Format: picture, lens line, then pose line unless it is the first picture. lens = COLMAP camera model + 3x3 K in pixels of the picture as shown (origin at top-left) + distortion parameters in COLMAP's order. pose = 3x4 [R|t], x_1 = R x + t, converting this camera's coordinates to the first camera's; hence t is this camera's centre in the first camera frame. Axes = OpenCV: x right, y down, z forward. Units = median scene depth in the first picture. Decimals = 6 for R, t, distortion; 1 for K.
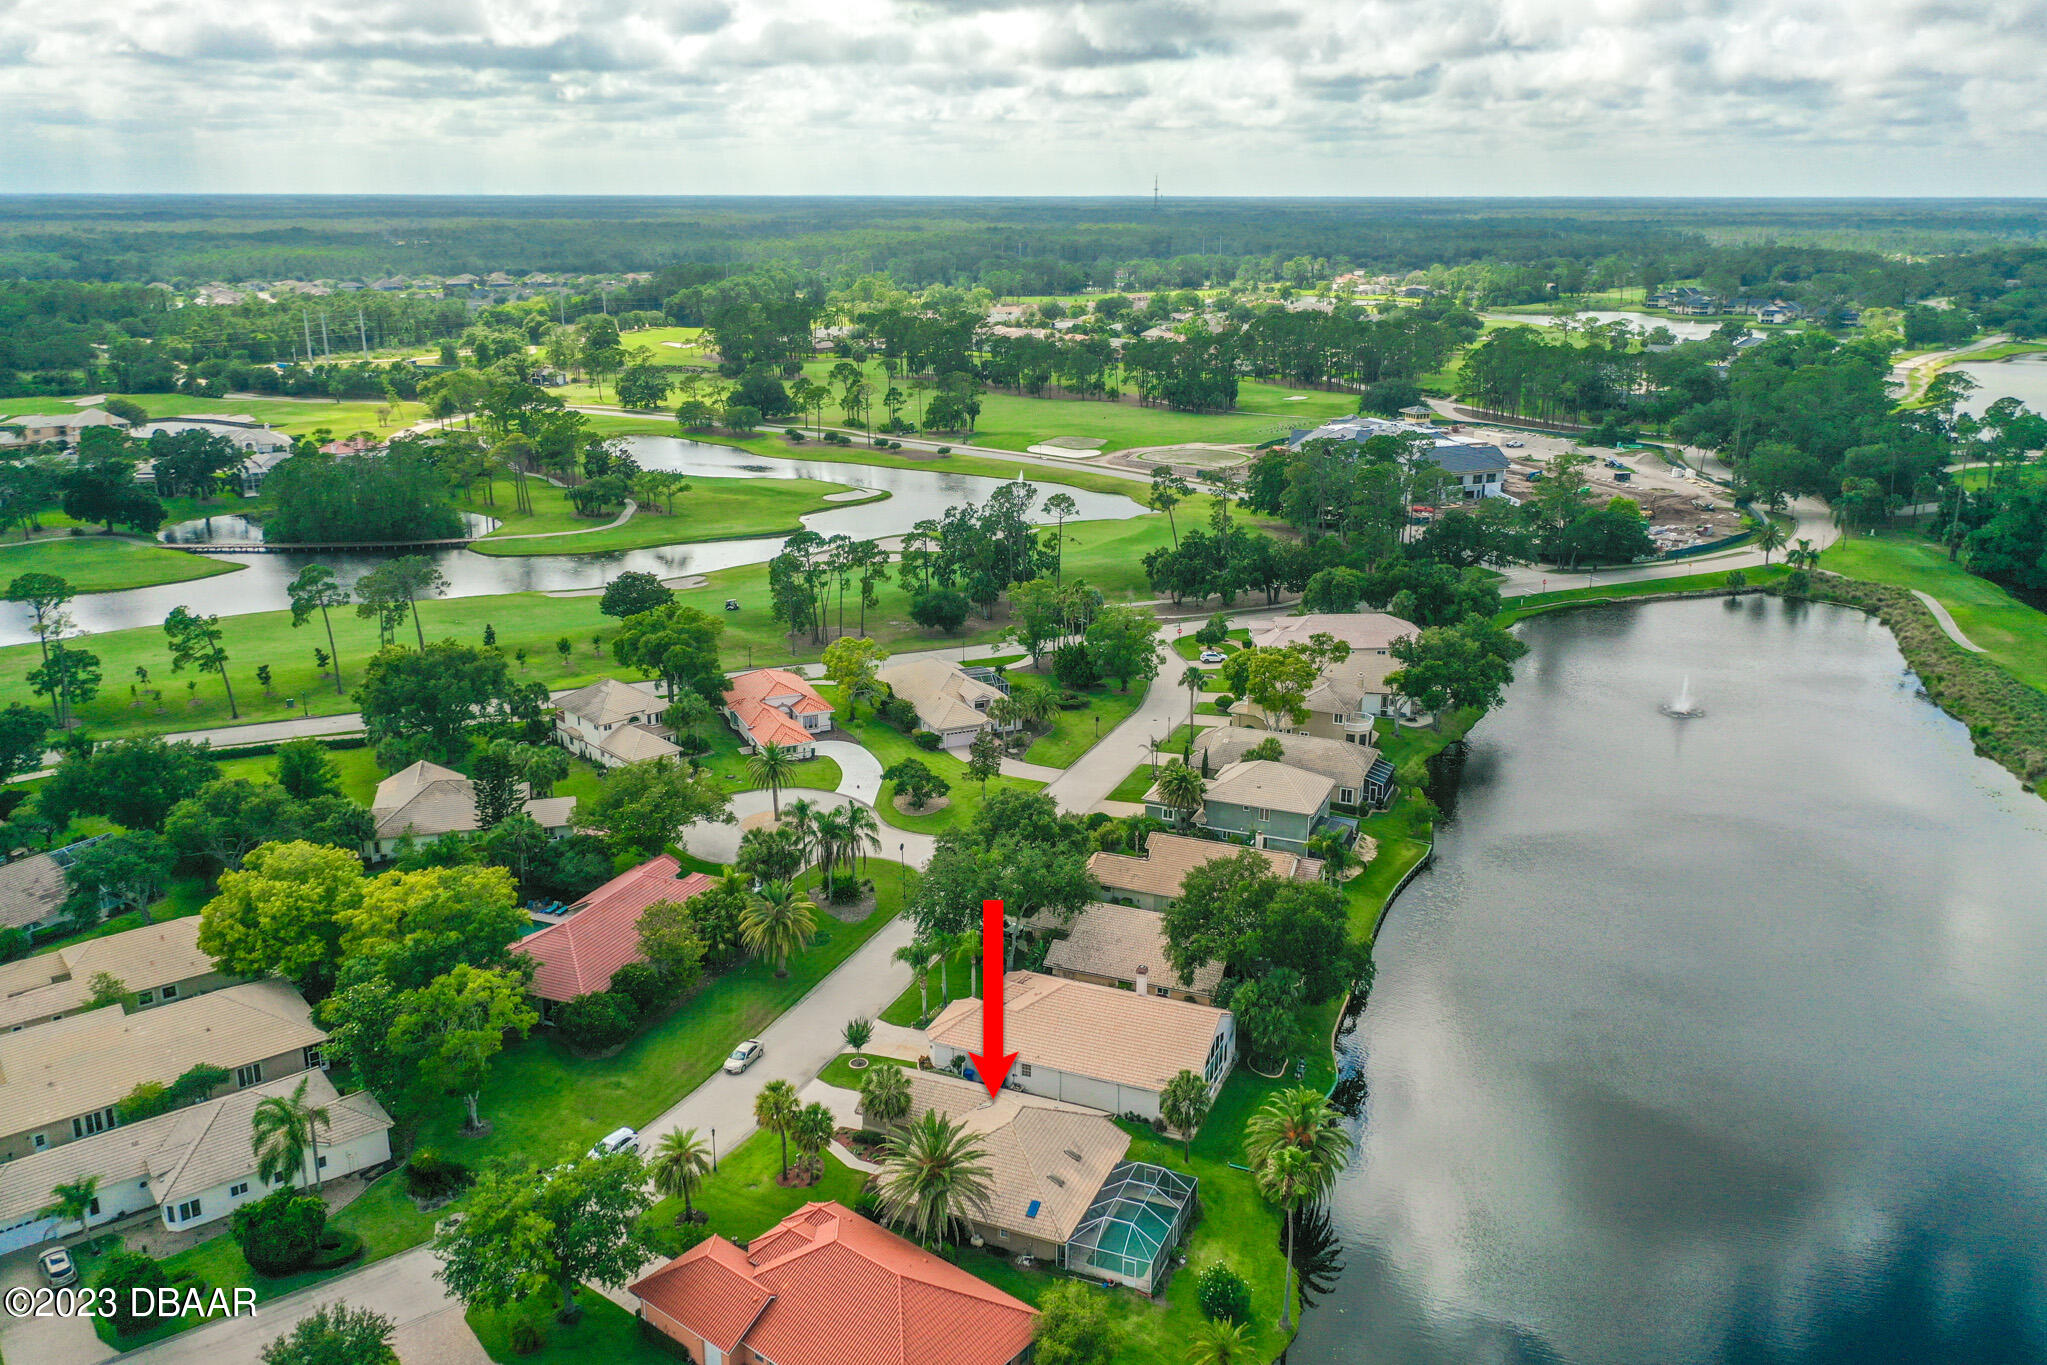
lens RADIAL K [[1640.1, 0, 1026.0], [0, 1640.1, 673.7], [0, 0, 1]] dist [0.009010, 0.000766]
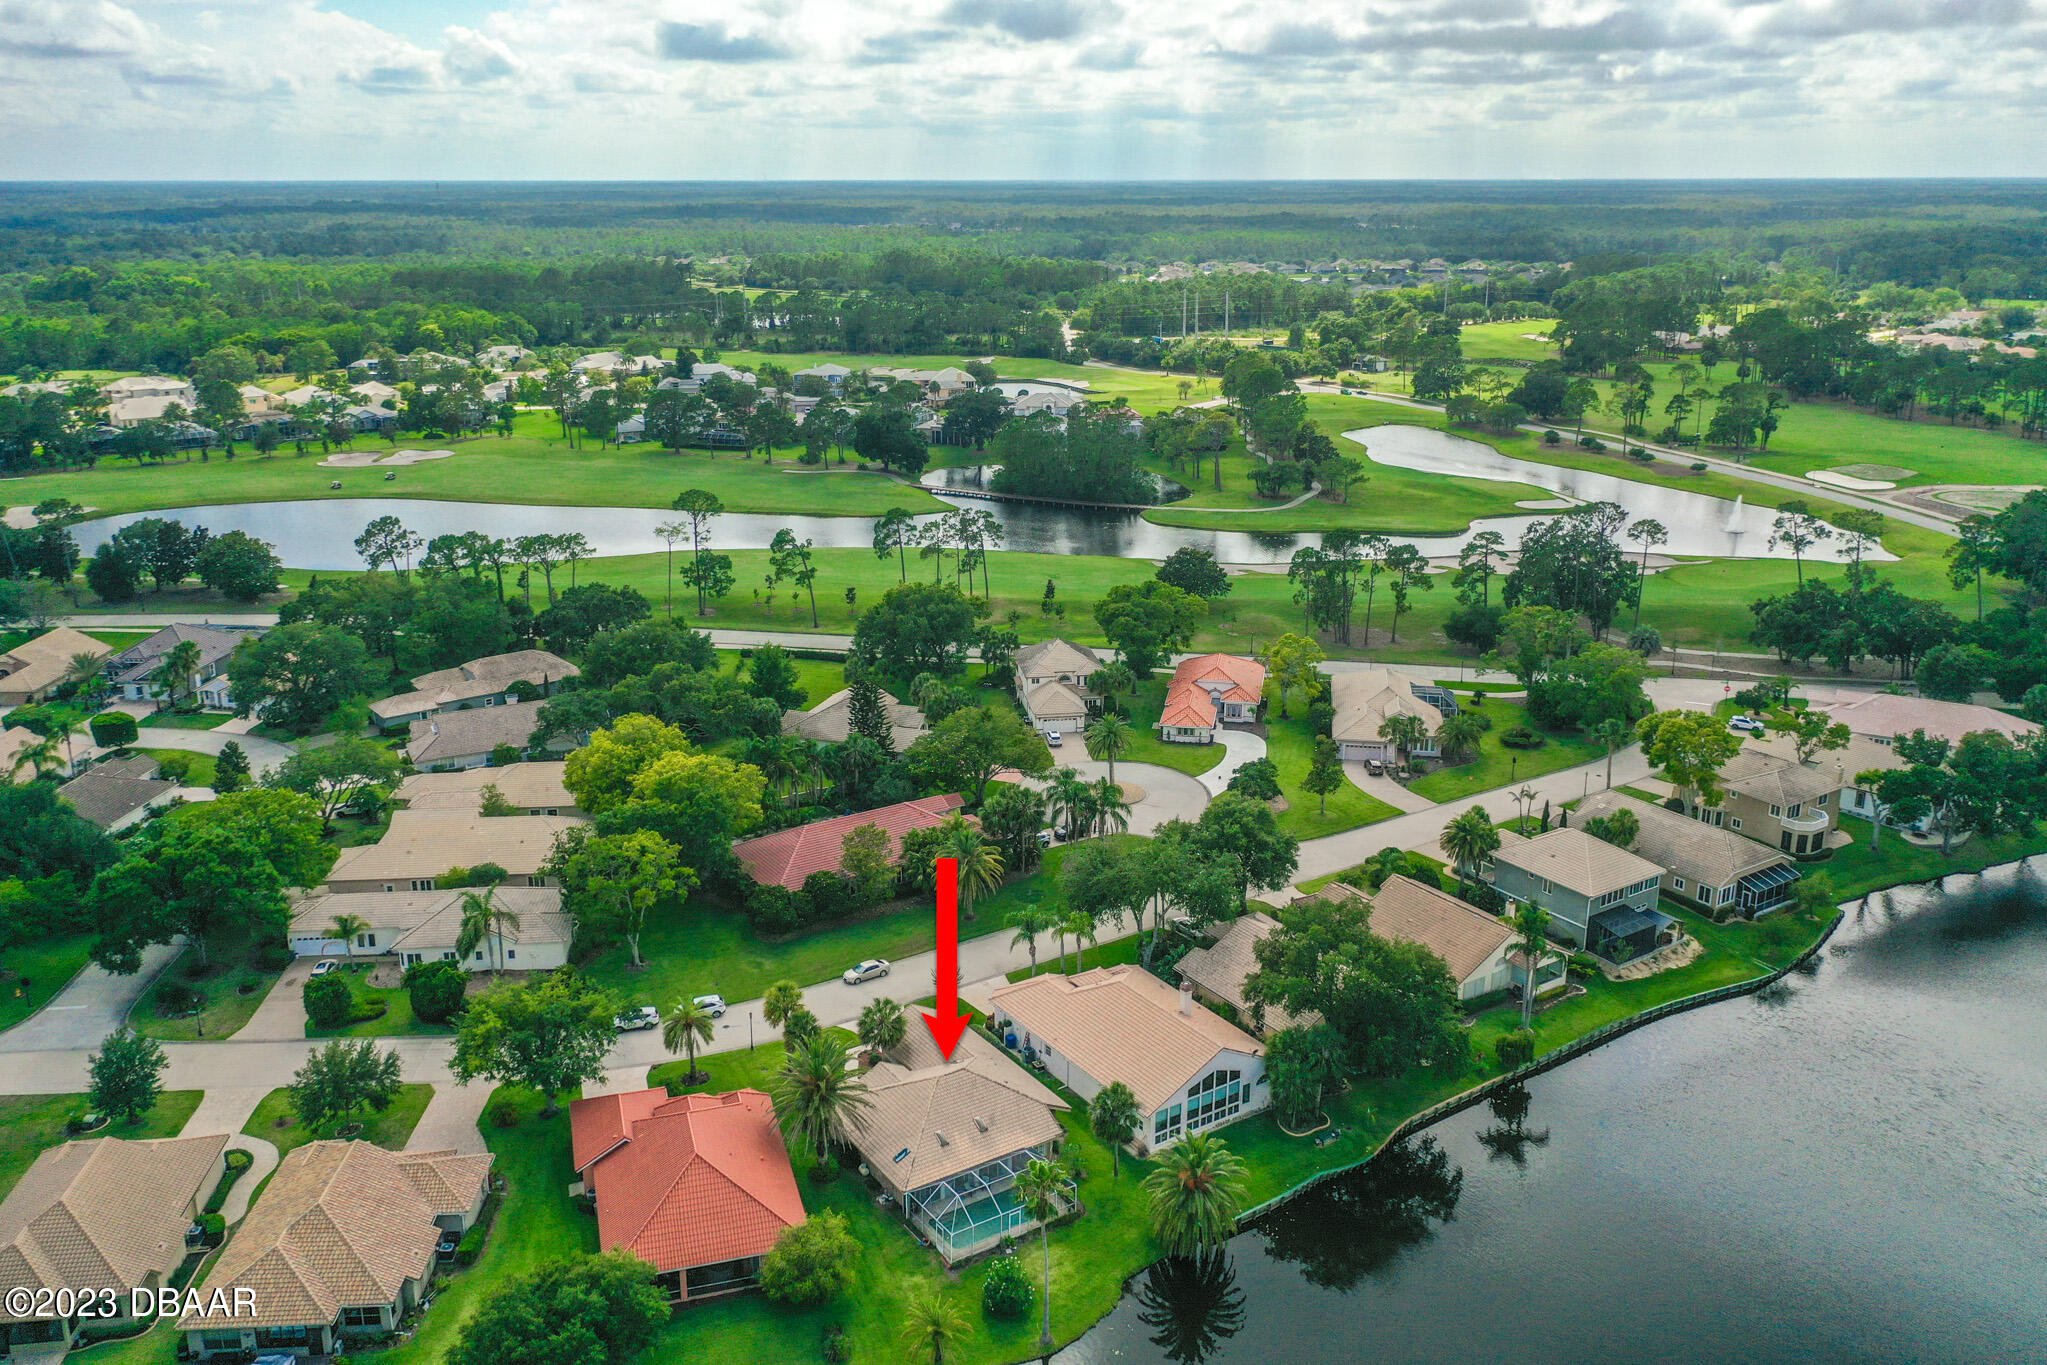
lens RADIAL K [[1640.1, 0, 1023.3], [0, 1640.1, 704.3], [0, 0, 1]] dist [0.009010, 0.000766]
pose [[0.829023, 0.168171, -0.533329, 0.175860], [-0.154329, 0.985476, 0.070851, -0.015426], [0.537498, 0.023571, 0.842936, 0.039928]]
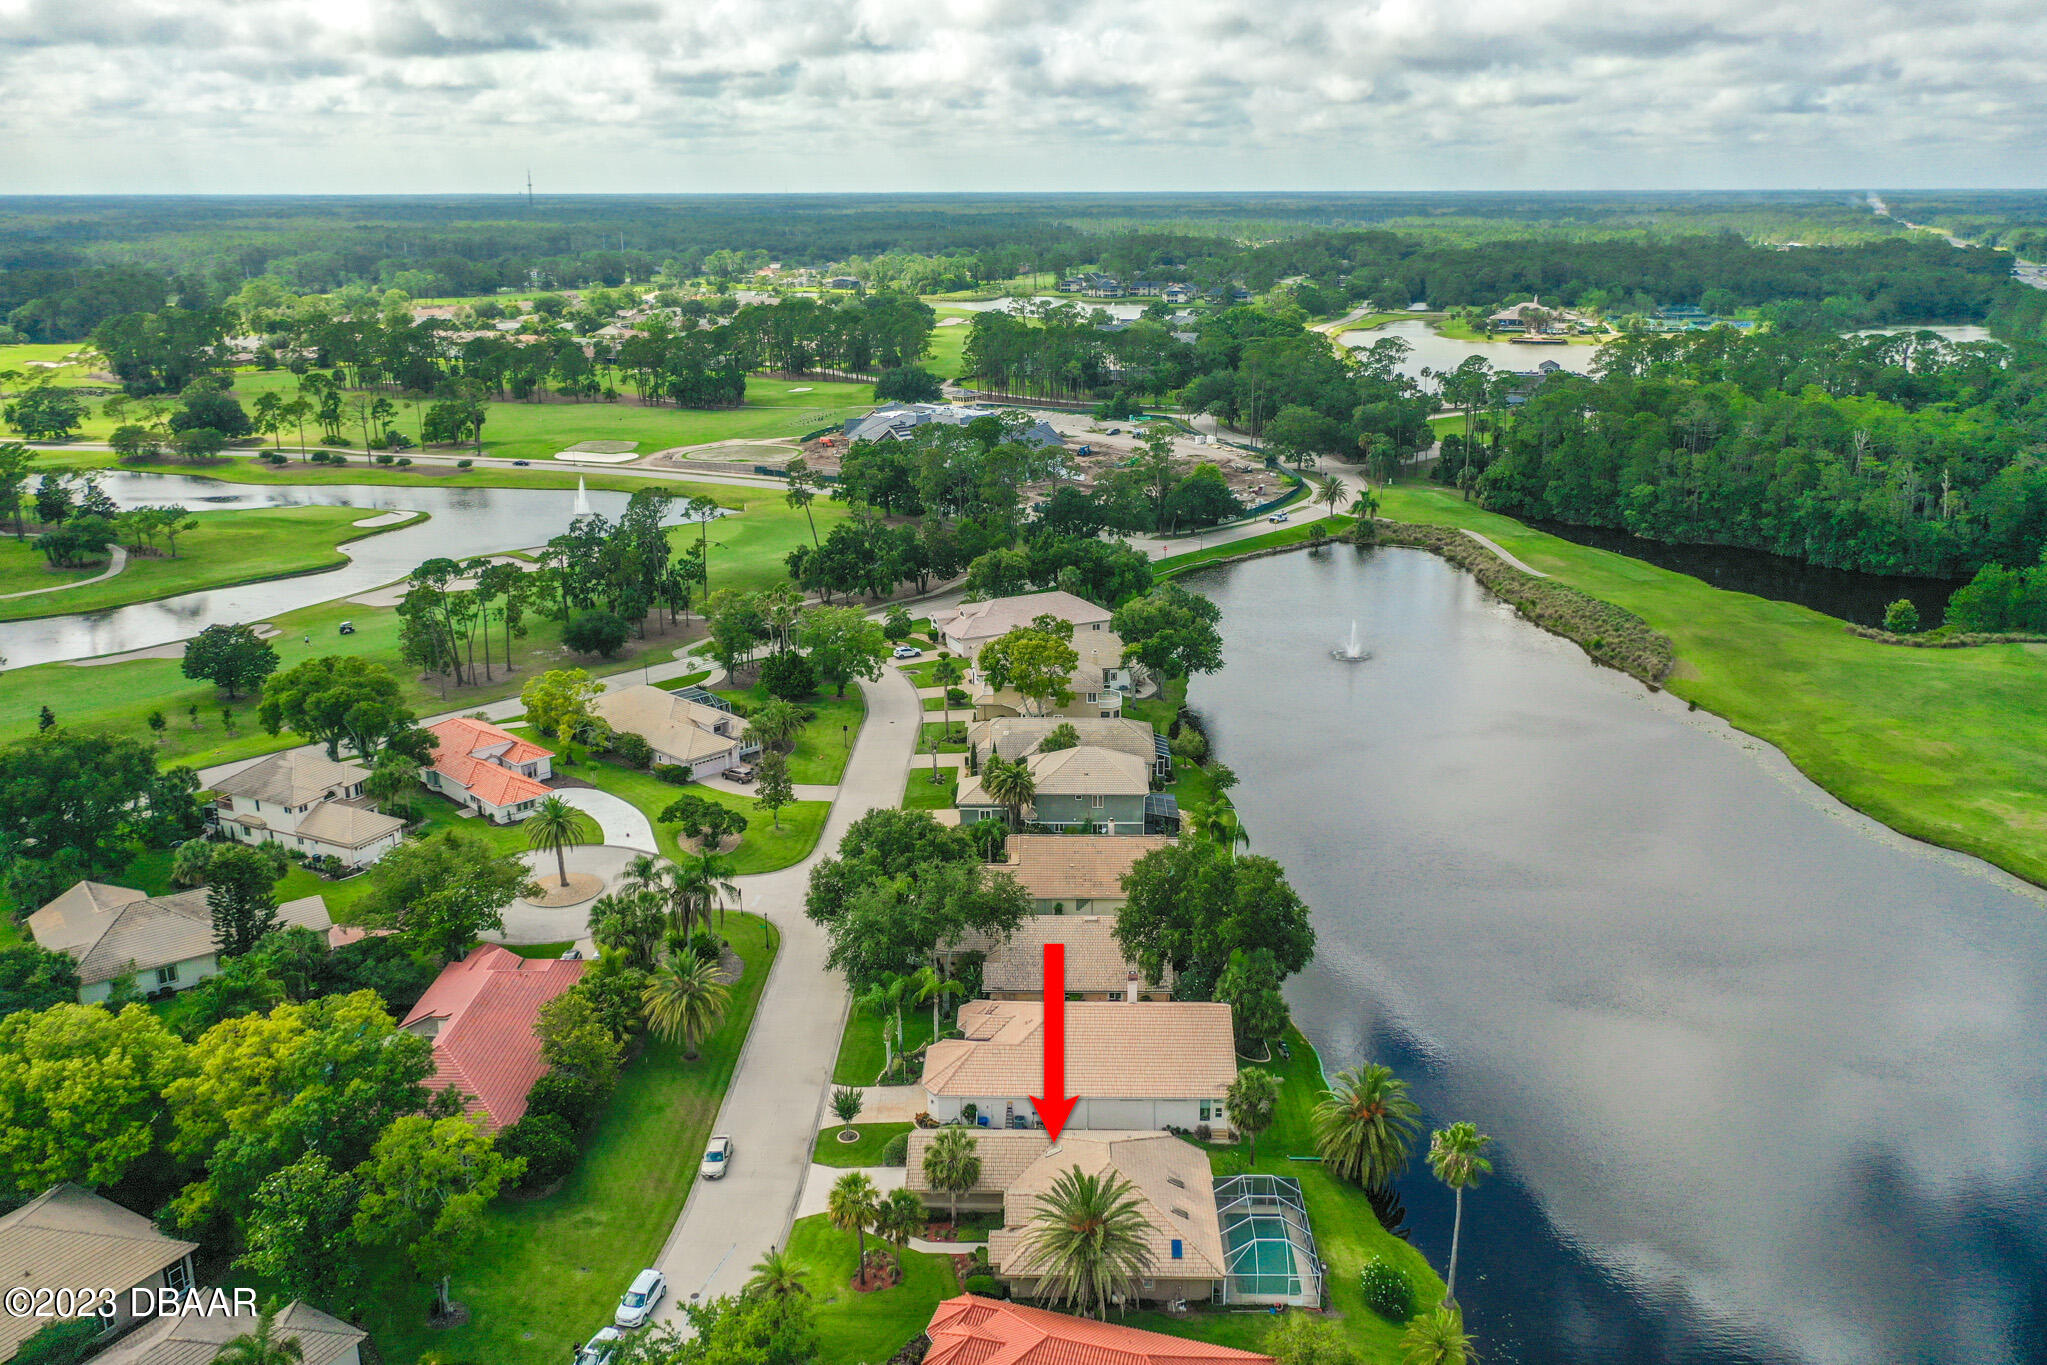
lens RADIAL K [[1640.1, 0, 1032.4], [0, 1640.1, 653.0], [0, 0, 1]] dist [0.009010, 0.000766]
pose [[0.929680, -0.105572, 0.352916, -0.107667], [0.109001, 0.993989, 0.010207, -0.007653], [-0.351873, 0.028979, 0.935599, 0.045820]]
